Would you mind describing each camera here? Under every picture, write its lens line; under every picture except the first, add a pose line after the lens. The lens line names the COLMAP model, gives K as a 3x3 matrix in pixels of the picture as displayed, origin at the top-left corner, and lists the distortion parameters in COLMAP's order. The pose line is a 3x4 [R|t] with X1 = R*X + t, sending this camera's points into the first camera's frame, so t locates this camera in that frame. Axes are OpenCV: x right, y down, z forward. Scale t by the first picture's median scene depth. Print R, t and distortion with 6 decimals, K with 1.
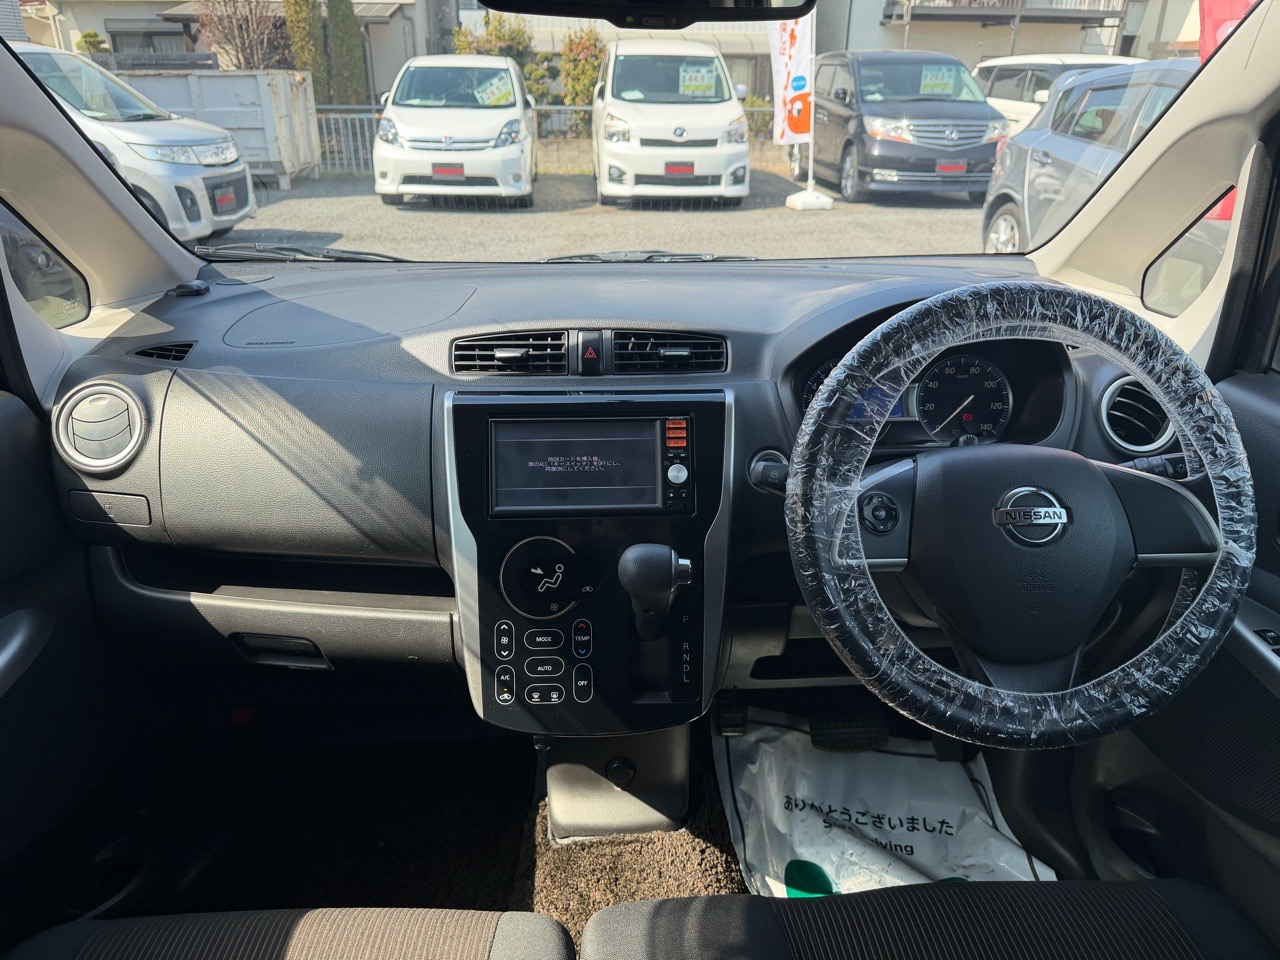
lens RADIAL K [[868.3, 0, 637.7], [0, 868.3, 447.7], [0, 0, 1]] dist [0.122942, -0.133244]
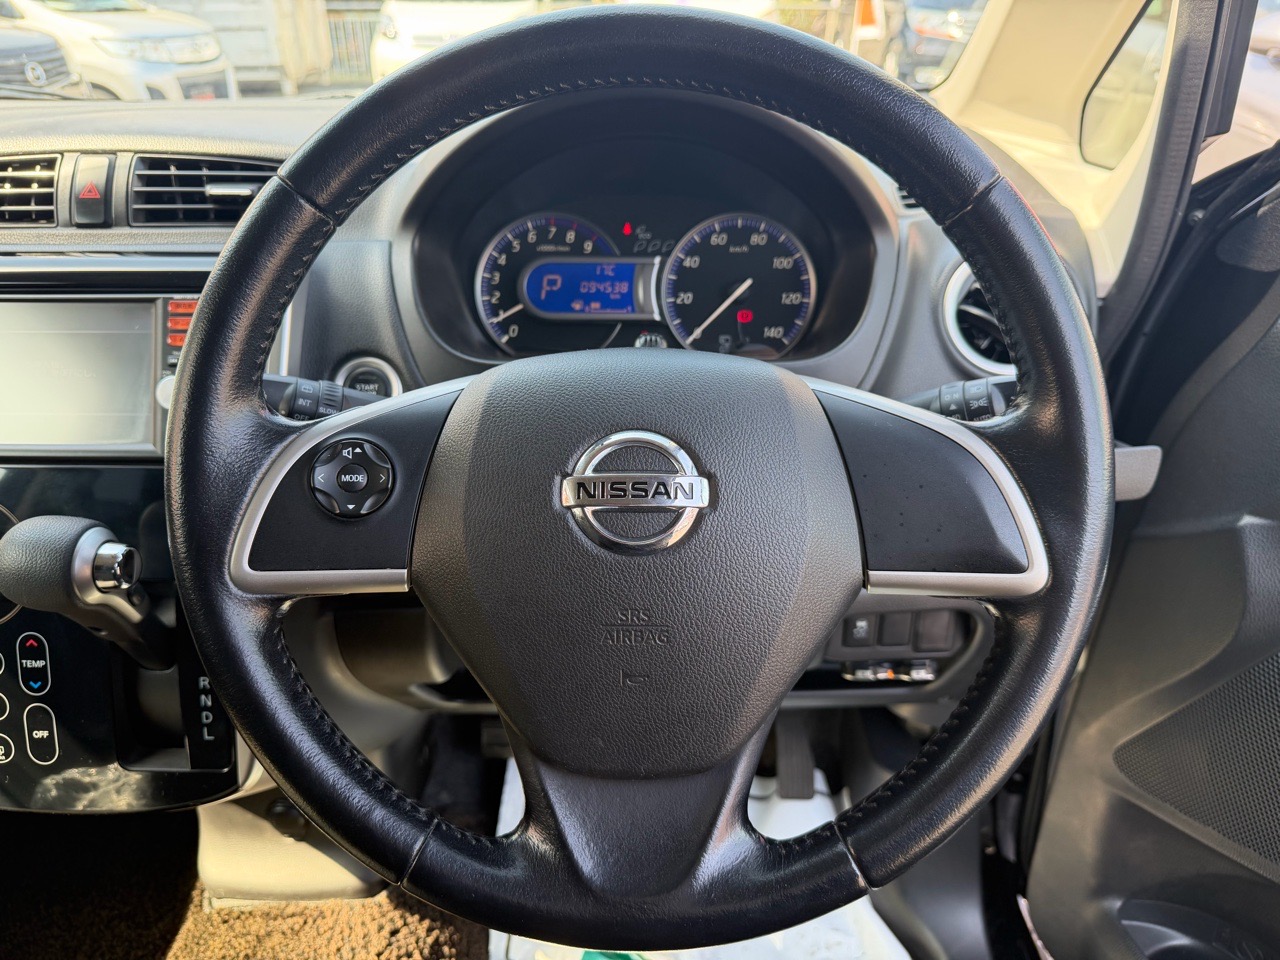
lens RADIAL K [[868.3, 0, 637.7], [0, 868.3, 447.7], [0, 0, 1]] dist [0.122942, -0.133244]
pose [[0.997488, 0.025046, -0.066265, 0.062678], [-0.019778, 0.996678, 0.079001, 0.001978], [0.068024, -0.077492, 0.994670, 0.068563]]
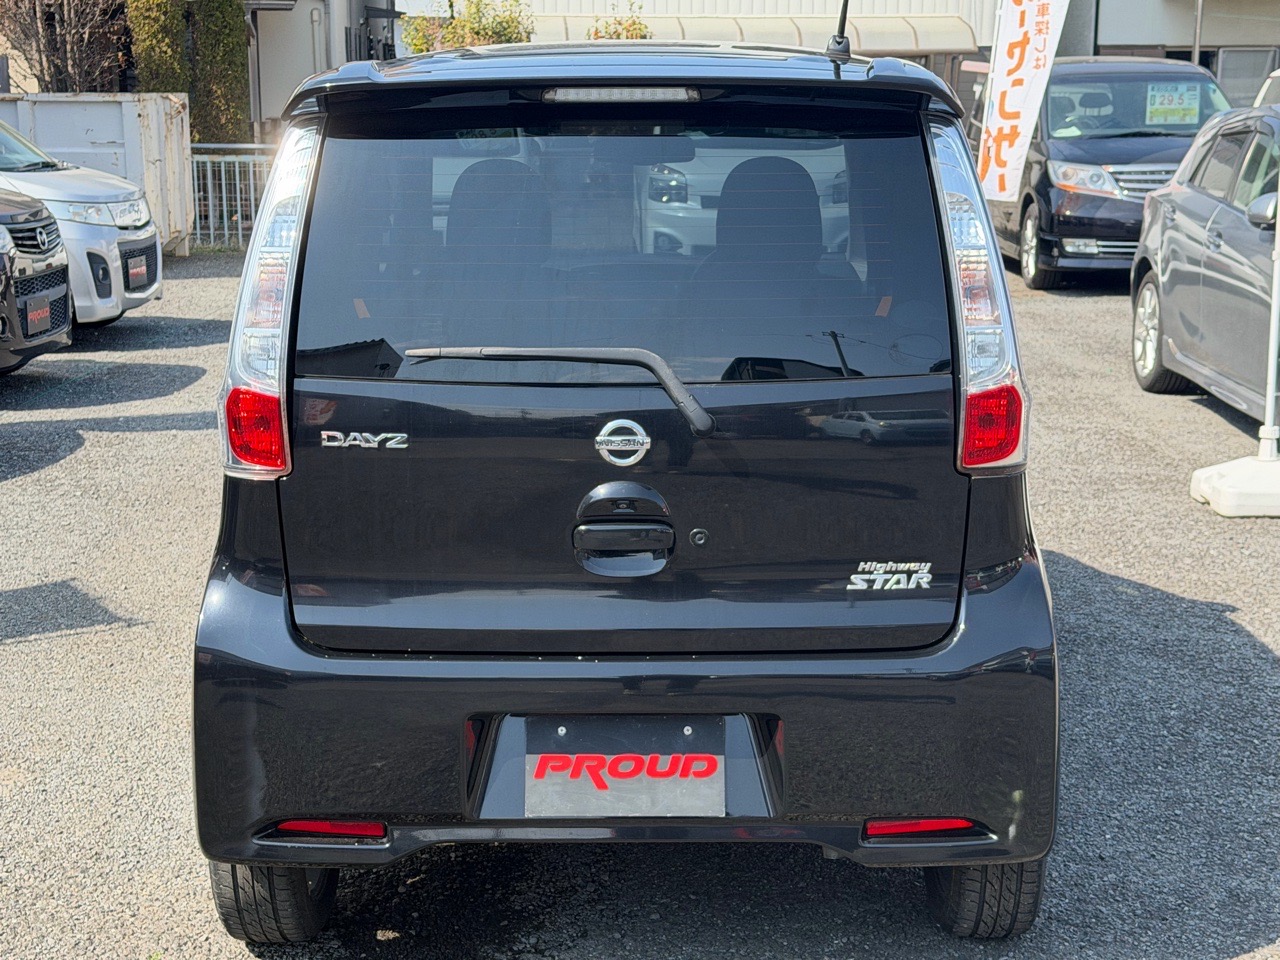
lens RADIAL K [[2484.1, 0, 670.5], [0, 2484.1, 481.9], [0, 0, 1]] dist [1.208155, -5.777260]
pose [[0.999367, 0.001927, -0.035536, 0.058436], [-0.009819, 0.974703, -0.223288, 0.365800], [0.034206, 0.223495, 0.974105, -1.040886]]
